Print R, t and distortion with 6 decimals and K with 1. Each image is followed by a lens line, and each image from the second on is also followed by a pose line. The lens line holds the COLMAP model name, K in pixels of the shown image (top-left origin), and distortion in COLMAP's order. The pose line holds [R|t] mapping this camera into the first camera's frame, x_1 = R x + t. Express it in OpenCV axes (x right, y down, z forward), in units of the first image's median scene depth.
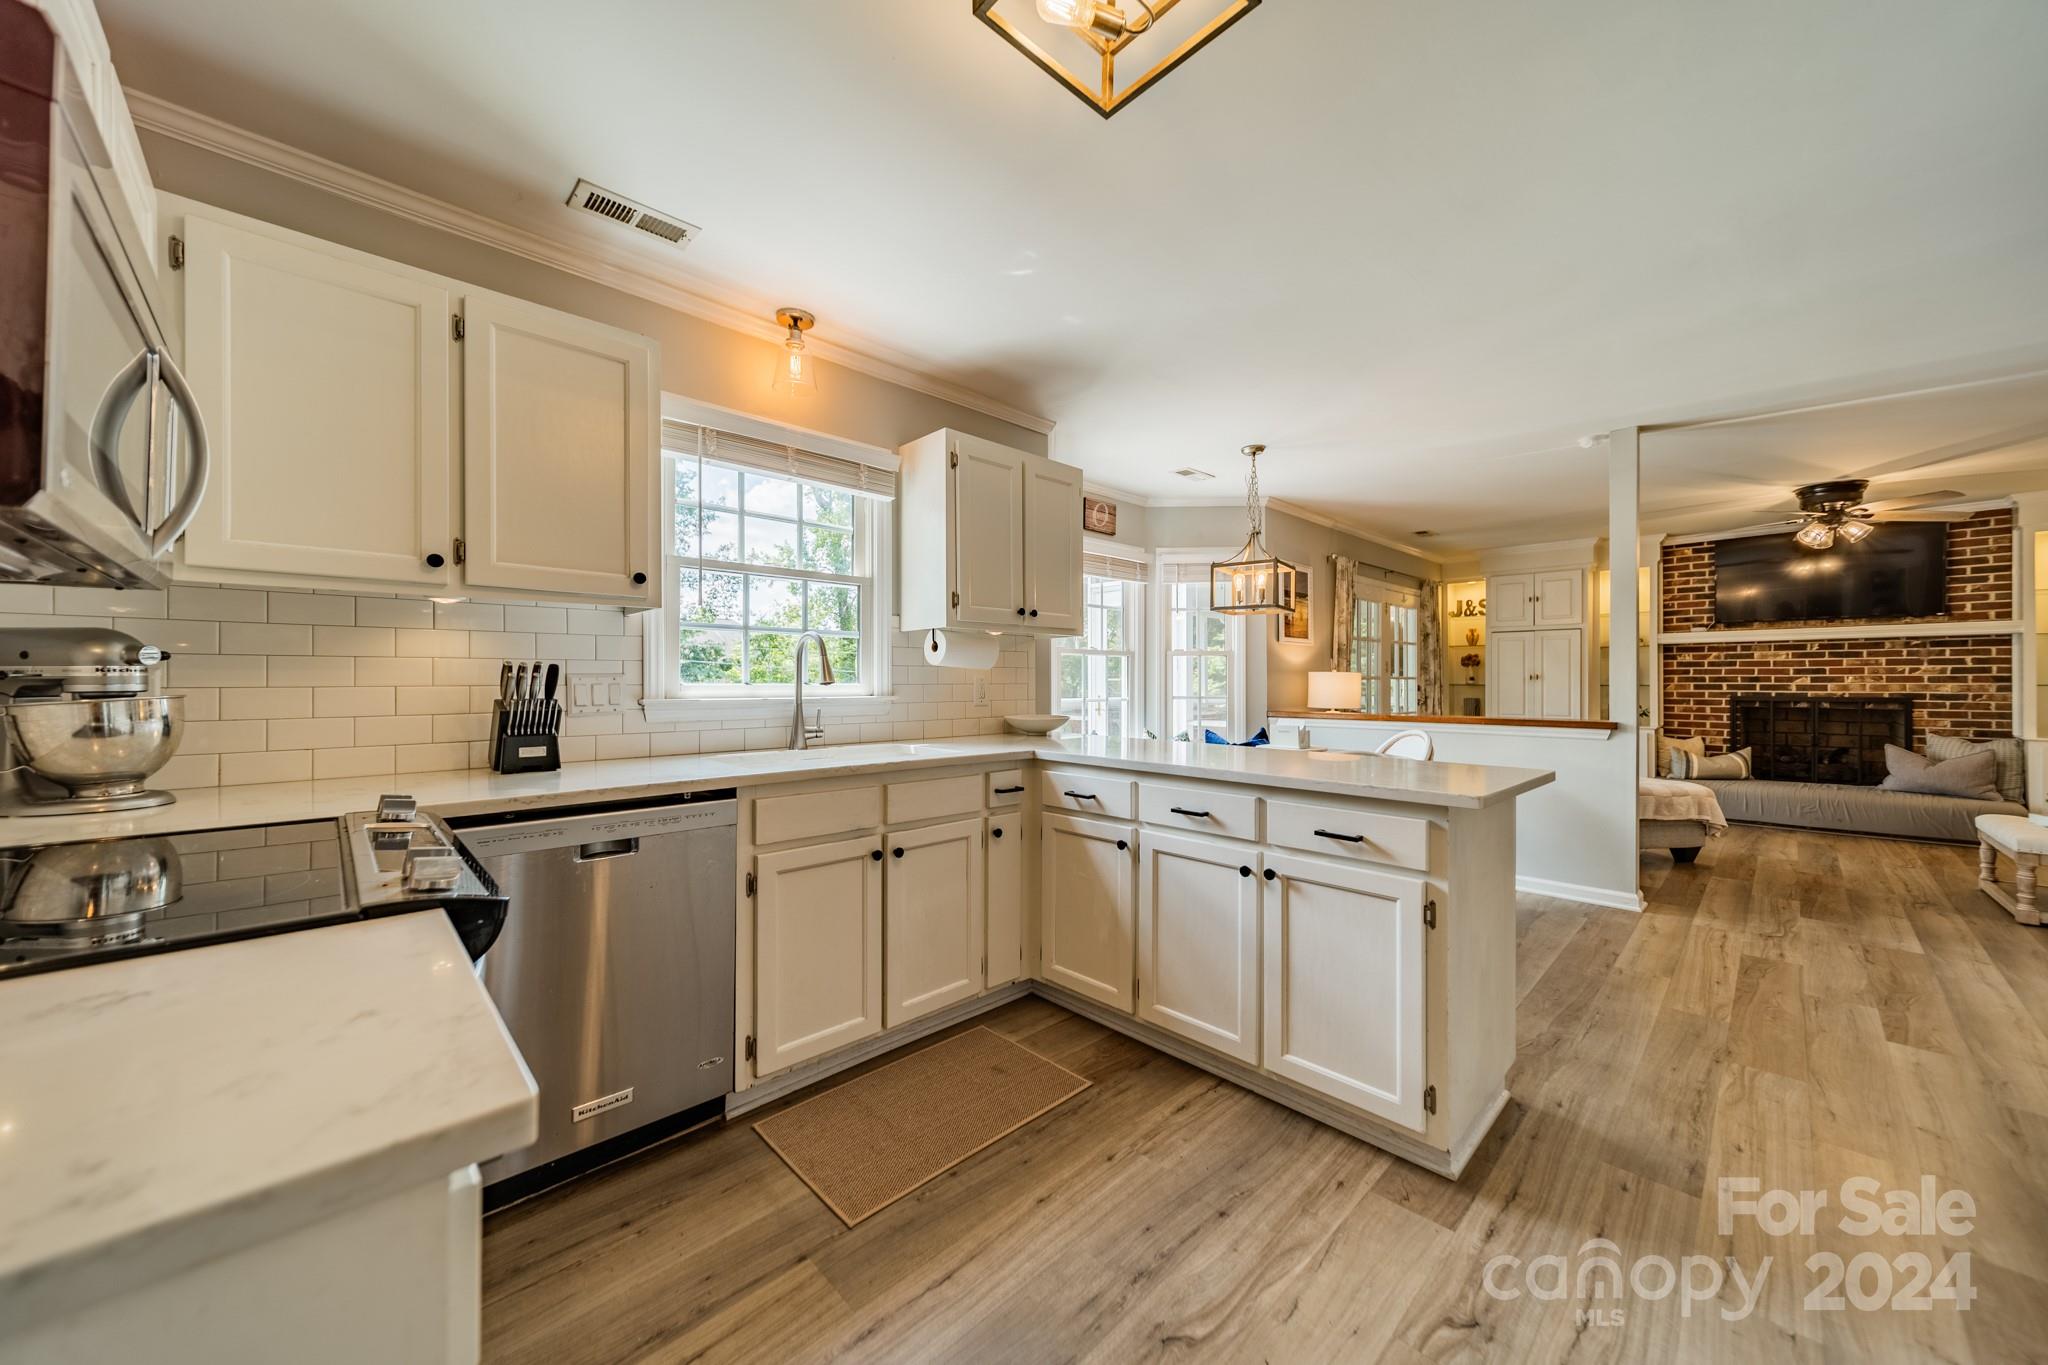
lens RADIAL K [[735.9, 0, 1026.2], [0, 735.9, 680.1], [0, 0, 1]] dist [0.009651, -0.000106]
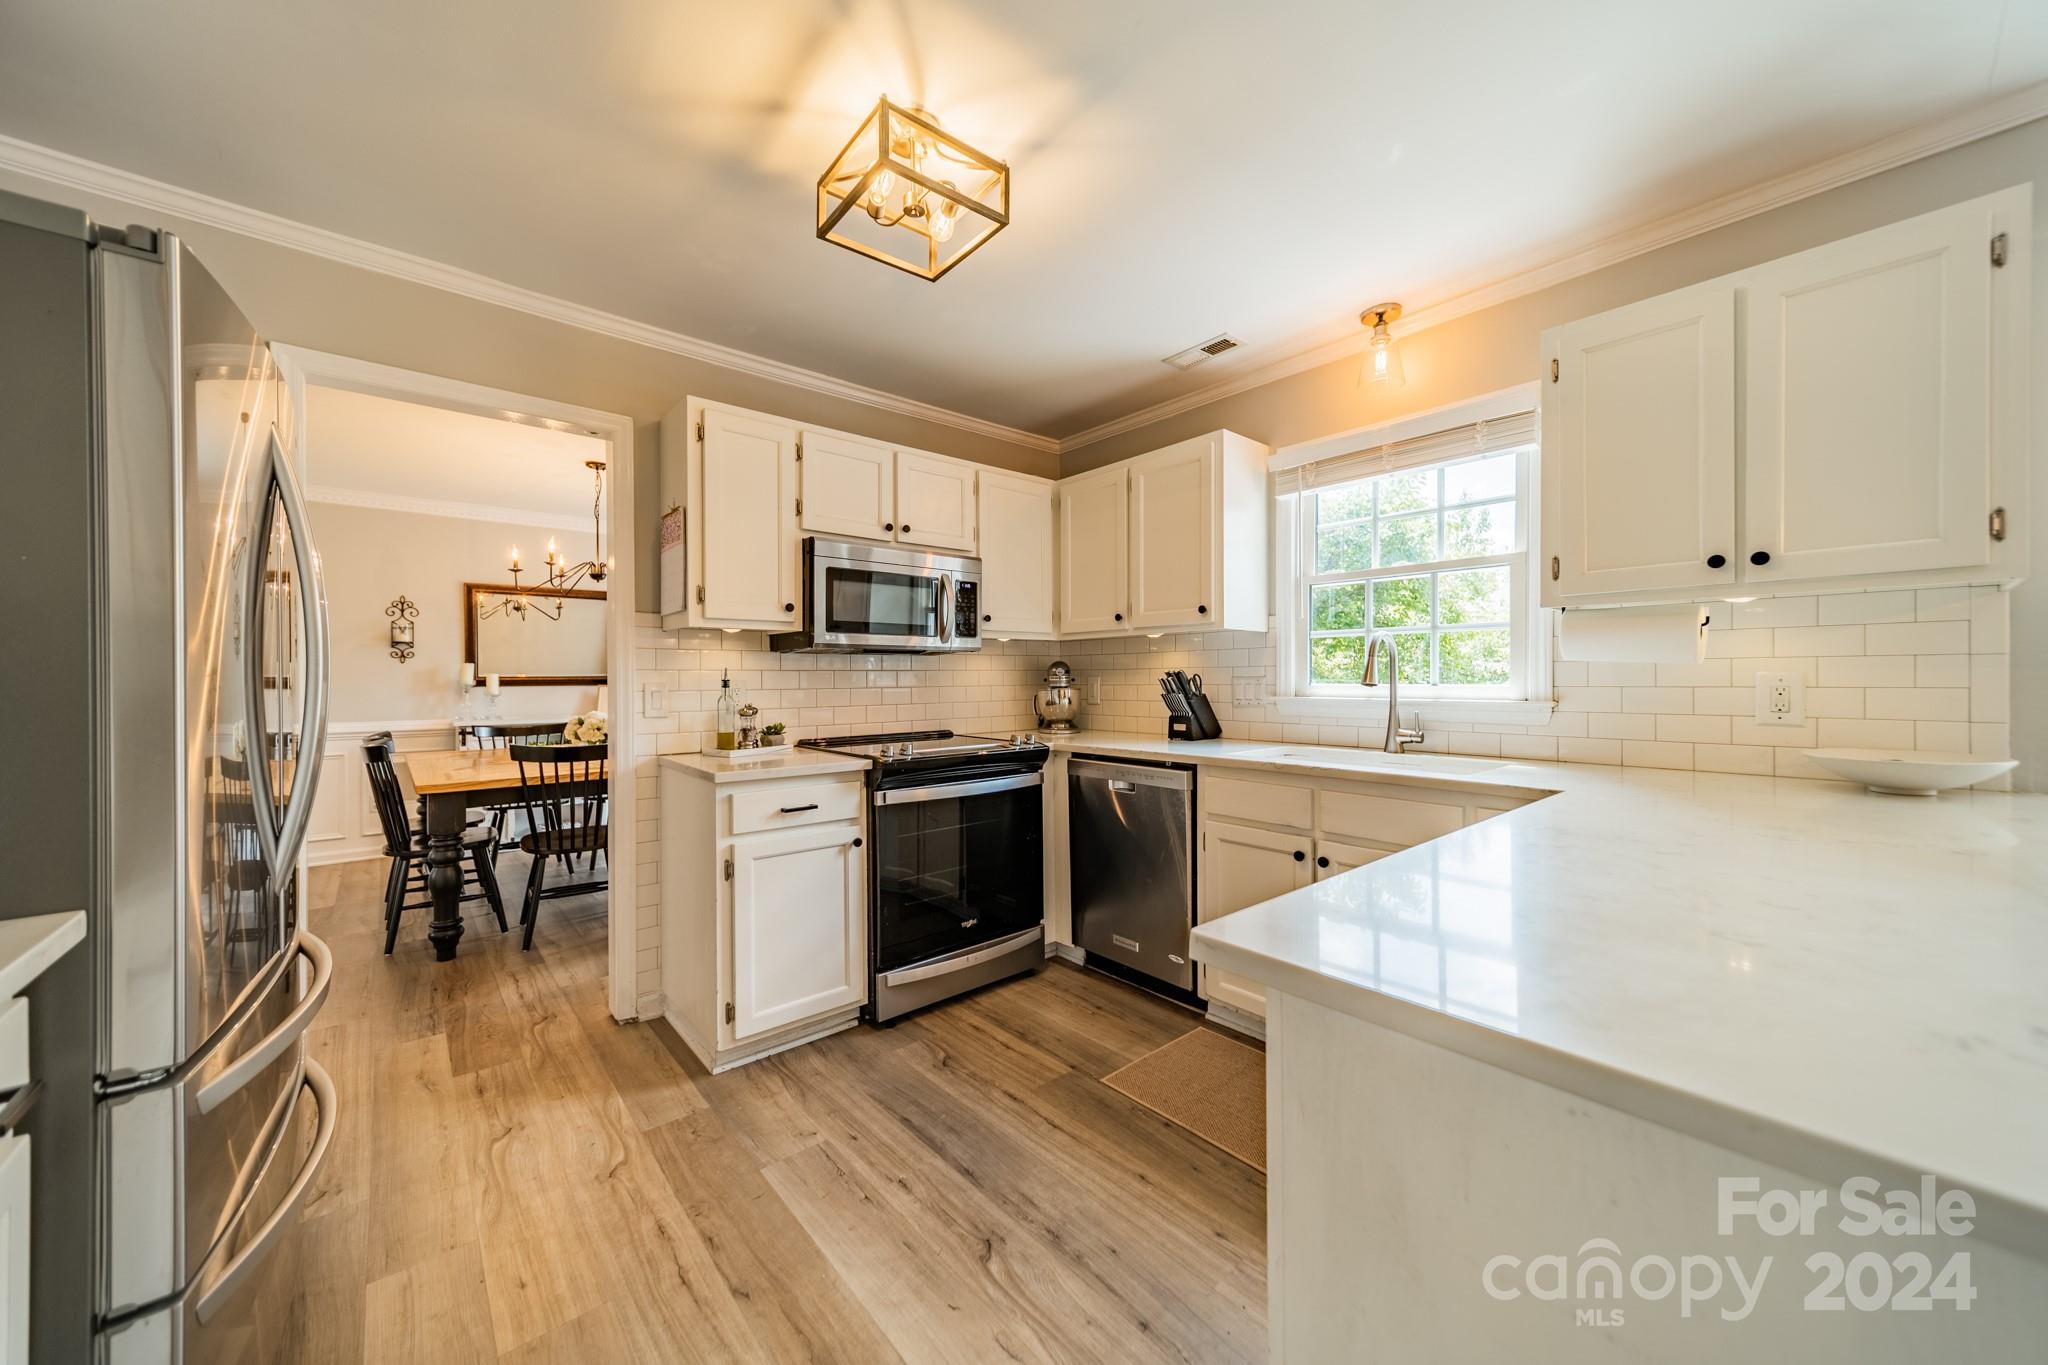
lens RADIAL K [[735.9, 0, 1026.2], [0, 735.9, 680.1], [0, 0, 1]] dist [0.009651, -0.000106]
pose [[-0.059038, 0.002887, -0.998252, 0.321002], [0.005995, 0.999979, 0.002537, -0.003047], [0.998238, -0.005835, -0.059054, 0.266982]]
